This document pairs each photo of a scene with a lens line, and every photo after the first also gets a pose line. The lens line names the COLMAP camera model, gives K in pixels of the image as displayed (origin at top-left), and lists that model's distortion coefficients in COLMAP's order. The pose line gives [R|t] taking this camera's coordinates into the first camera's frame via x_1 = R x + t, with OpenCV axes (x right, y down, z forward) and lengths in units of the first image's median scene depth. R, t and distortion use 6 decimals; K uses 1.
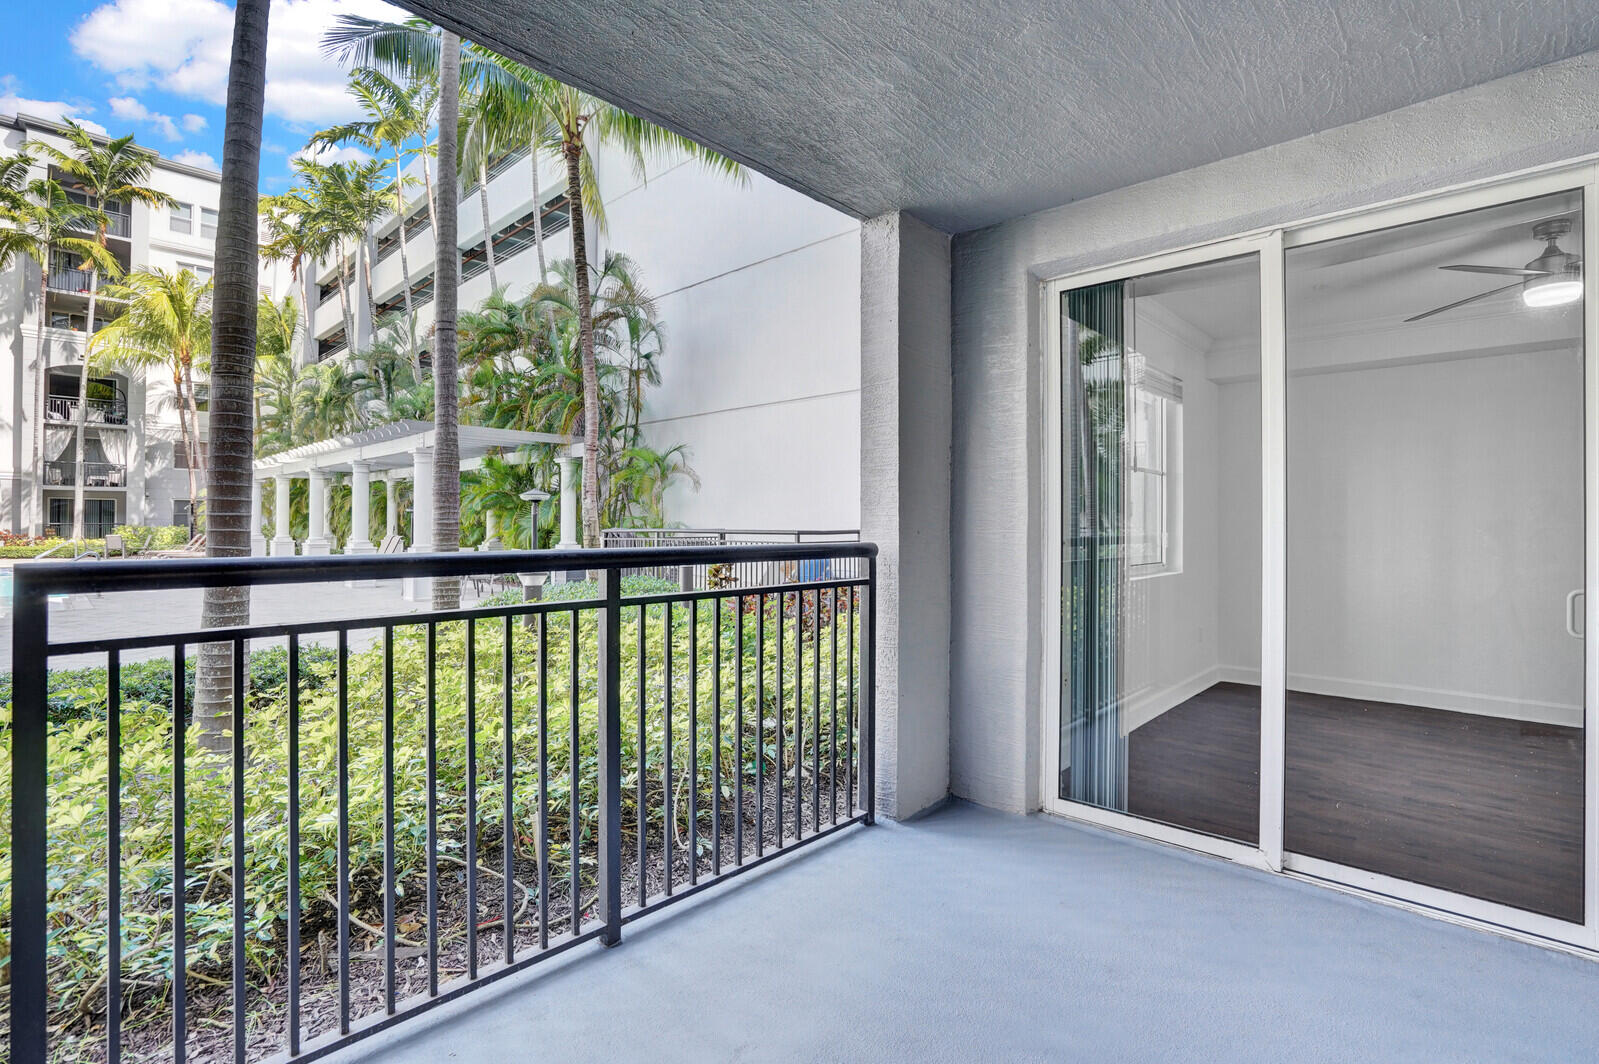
lens RADIAL K [[729.7, 0, 799.5], [0, 729.7, 532.0], [0, 0, 1]] dist [-0.027856, 0.000447]
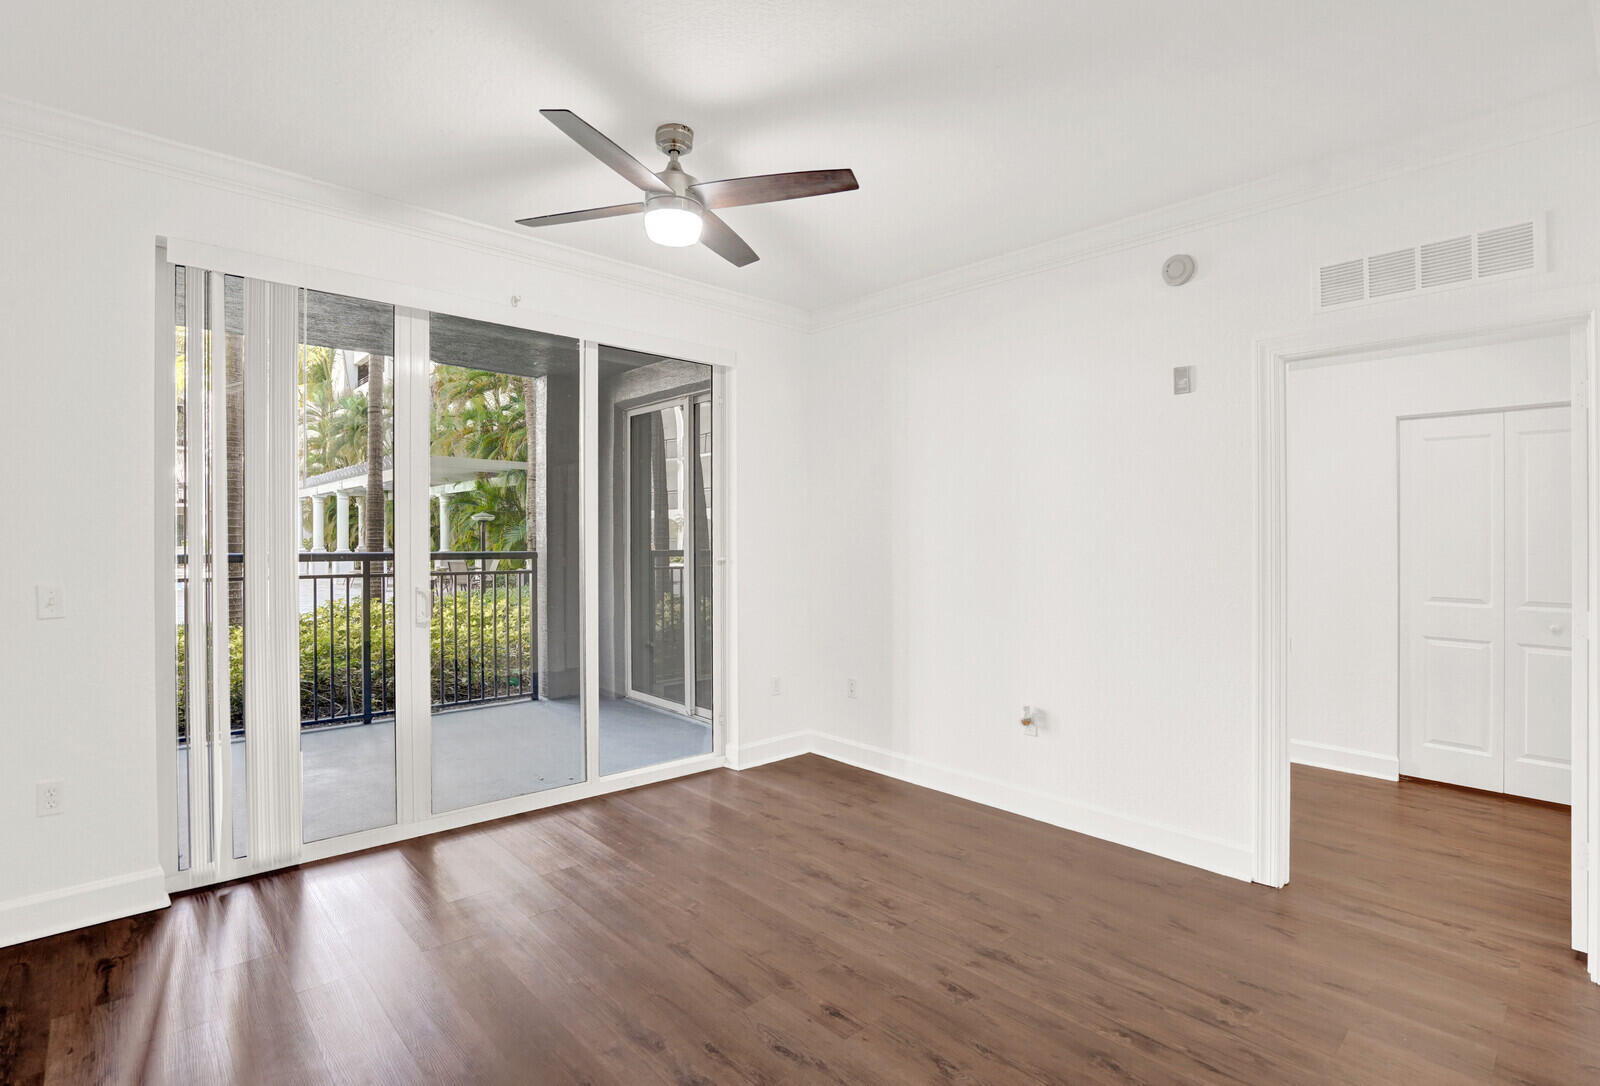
lens RADIAL K [[778.5, 0, 758.9], [0, 778.5, 541.9], [0, 0, 1]] dist [0.003551, 0.001106]
pose [[0.991744, -0.000240, -0.128233, 0.191726], [-0.000474, 0.999985, -0.005537, 0.000482], [0.128232, 0.005552, 0.991729, -0.190701]]
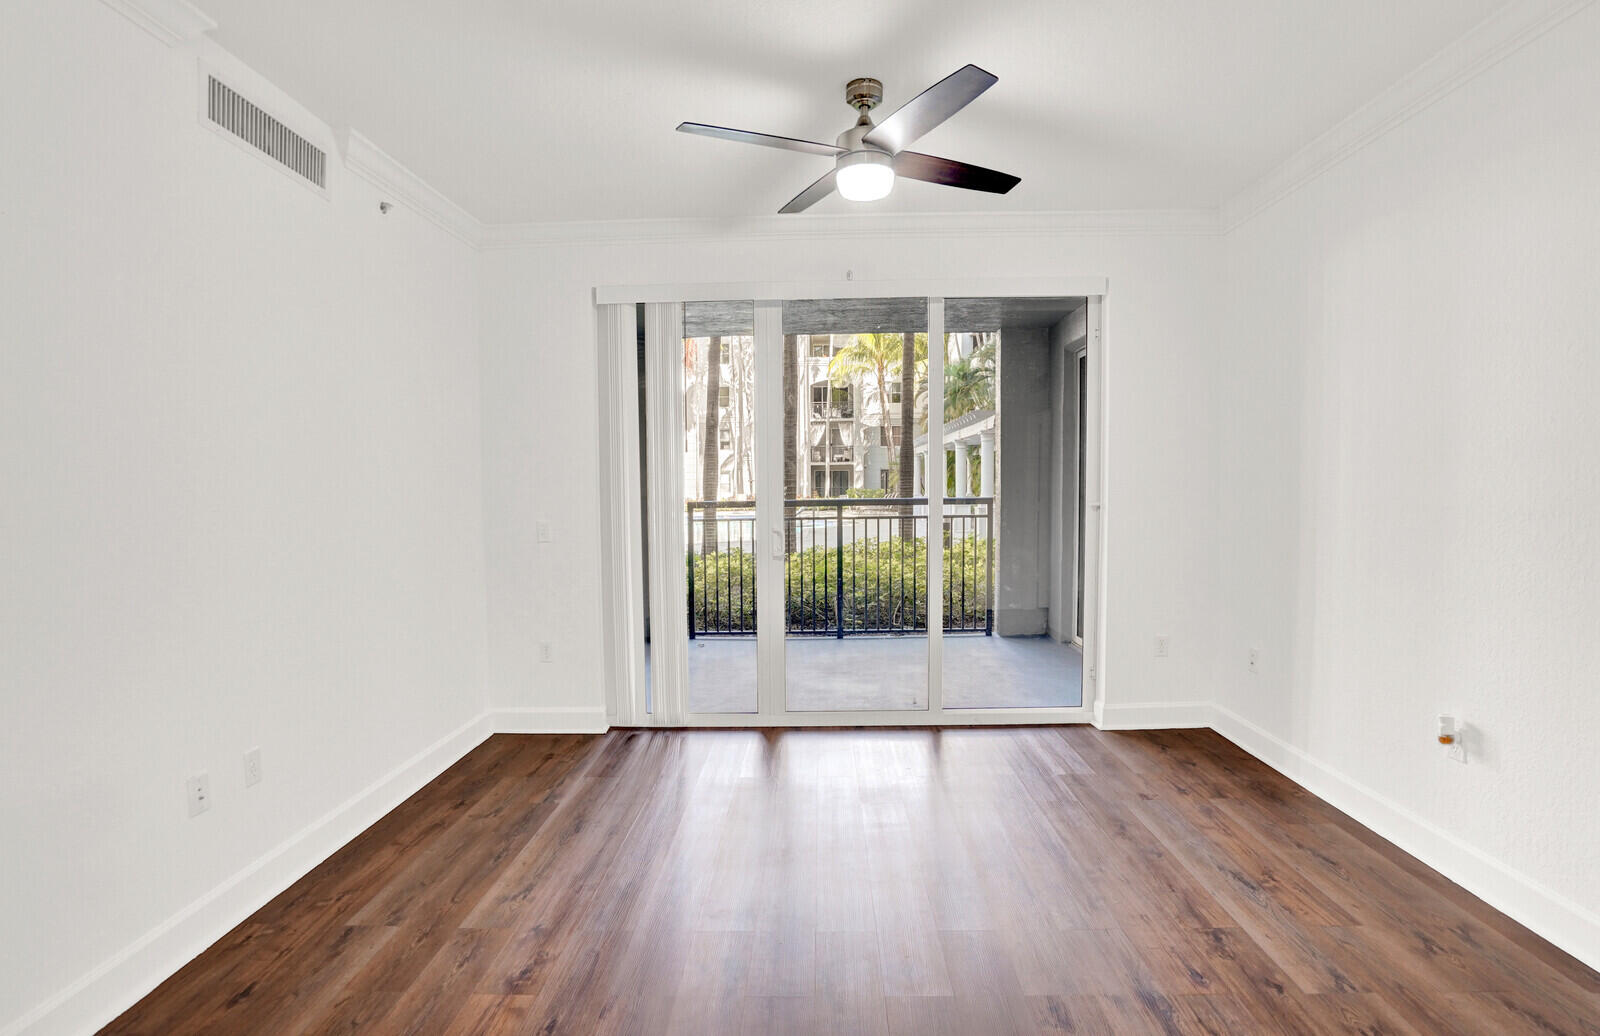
lens RADIAL K [[720.7, 0, 804.8], [0, 720.7, 534.9], [0, 0, 1]] dist [-0.002285, 0.000227]
pose [[0.665558, 0.032160, -0.745653, 0.260695], [0.015766, 0.998242, 0.057127, -0.000249], [0.746180, -0.049778, 0.663881, -0.147355]]
